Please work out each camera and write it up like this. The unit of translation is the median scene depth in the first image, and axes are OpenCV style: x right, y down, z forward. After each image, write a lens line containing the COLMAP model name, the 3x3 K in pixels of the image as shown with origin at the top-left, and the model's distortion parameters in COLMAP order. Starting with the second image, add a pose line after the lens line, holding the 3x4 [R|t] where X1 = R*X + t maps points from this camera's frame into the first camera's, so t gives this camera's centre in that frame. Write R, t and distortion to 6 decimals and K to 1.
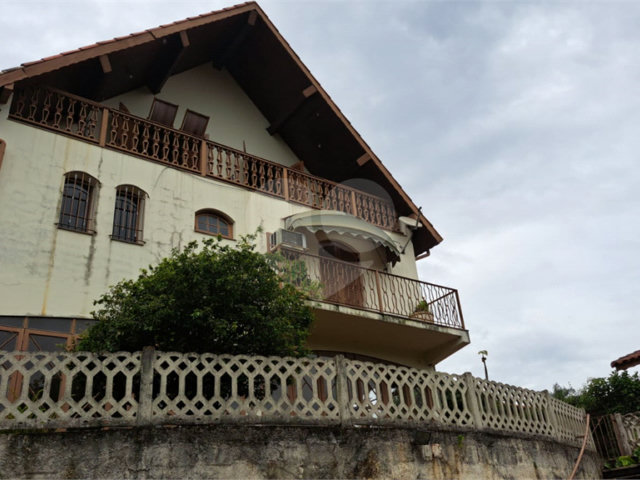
lens RADIAL K [[607.0, 0, 329.9], [0, 607.0, 239.8], [0, 0, 1]] dist [0.105209, -0.170601]
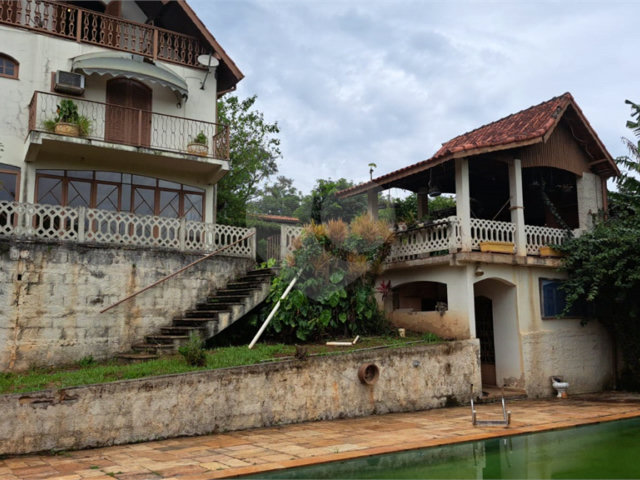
lens RADIAL K [[607.0, 0, 329.9], [0, 607.0, 239.8], [0, 0, 1]] dist [0.105209, -0.170601]
pose [[0.994608, 0.067934, -0.078357, 0.599803], [-0.037167, 0.938882, 0.342228, -0.147894], [0.096817, -0.337470, 0.936344, -0.222704]]
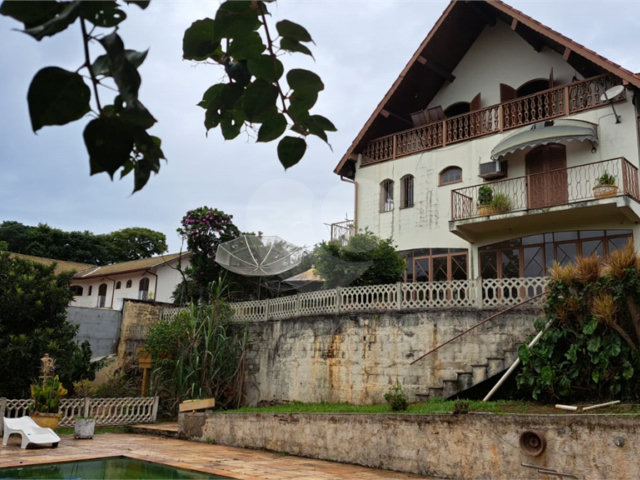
lens RADIAL K [[607.0, 0, 329.9], [0, 607.0, 239.8], [0, 0, 1]] dist [0.105209, -0.170601]
pose [[0.214332, -0.110978, -0.970436, 1.322203], [0.409762, 0.912088, -0.013805, 0.021173], [0.886655, -0.394689, 0.240964, 0.252208]]
